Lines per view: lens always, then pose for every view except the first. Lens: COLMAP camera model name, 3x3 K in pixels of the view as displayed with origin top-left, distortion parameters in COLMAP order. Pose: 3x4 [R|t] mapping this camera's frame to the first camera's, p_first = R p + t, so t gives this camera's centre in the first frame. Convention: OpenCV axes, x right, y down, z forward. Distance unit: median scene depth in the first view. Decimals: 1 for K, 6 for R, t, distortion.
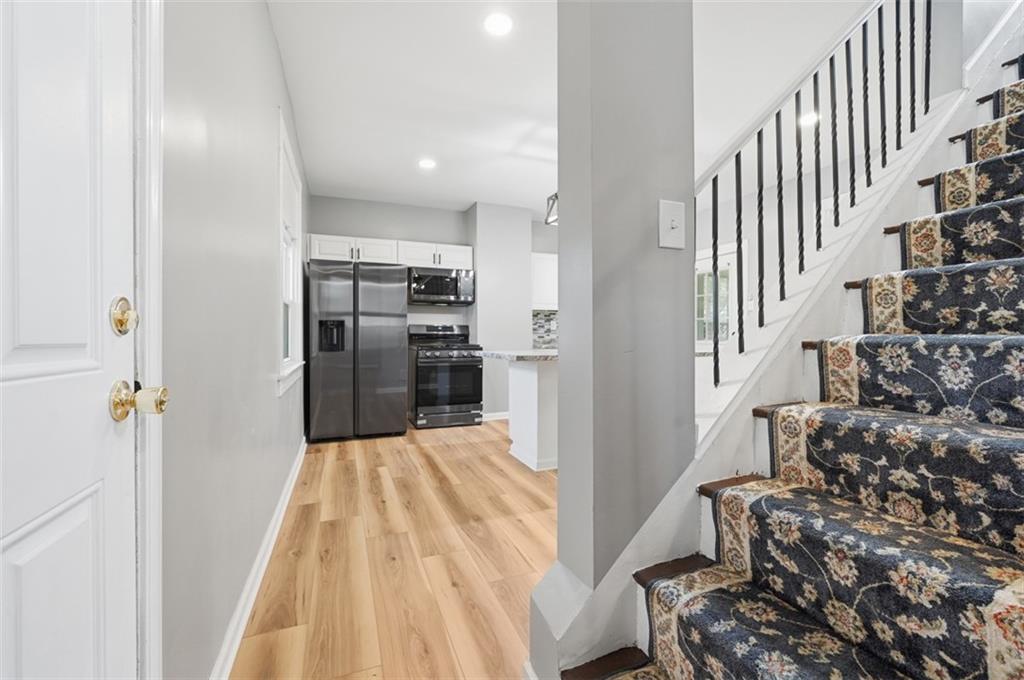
lens RADIAL K [[424.3, 0, 512.0], [0, 424.3, 340.0], [0, 0, 1]] dist [-0.016946, 0.000027]
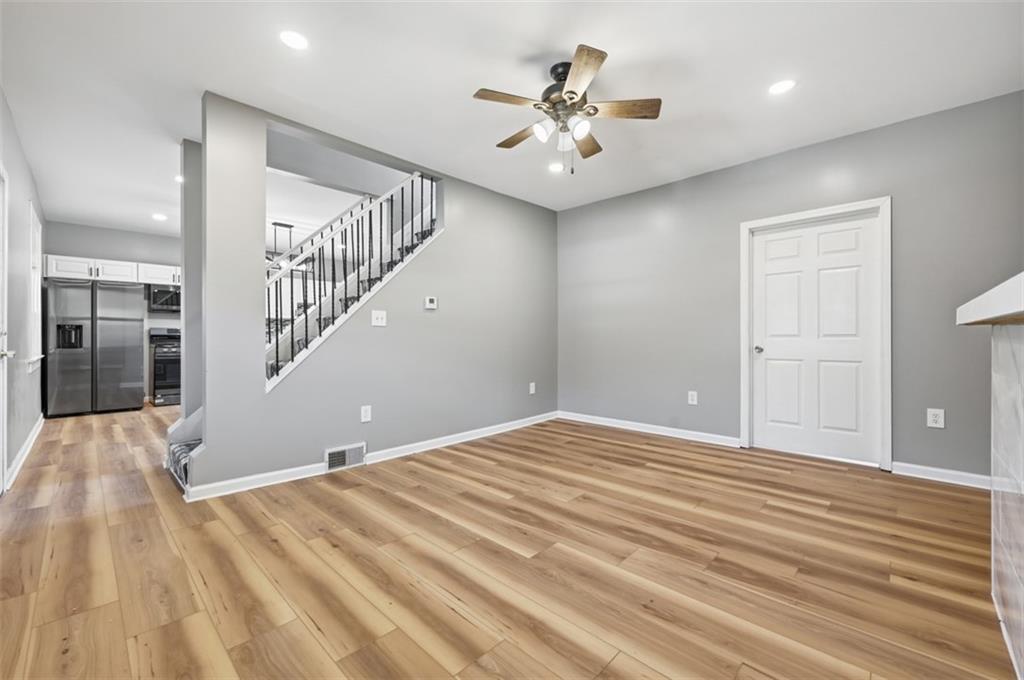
lens RADIAL K [[423.0, 0, 511.2], [0, 423.0, 337.4], [0, 0, 1]] dist [0.000357, 0.000039]
pose [[0.915196, -0.000972, 0.403009, 0.268559], [0.005512, 0.999934, -0.010106, 0.012250], [-0.402972, 0.011470, 0.915140, -0.678448]]
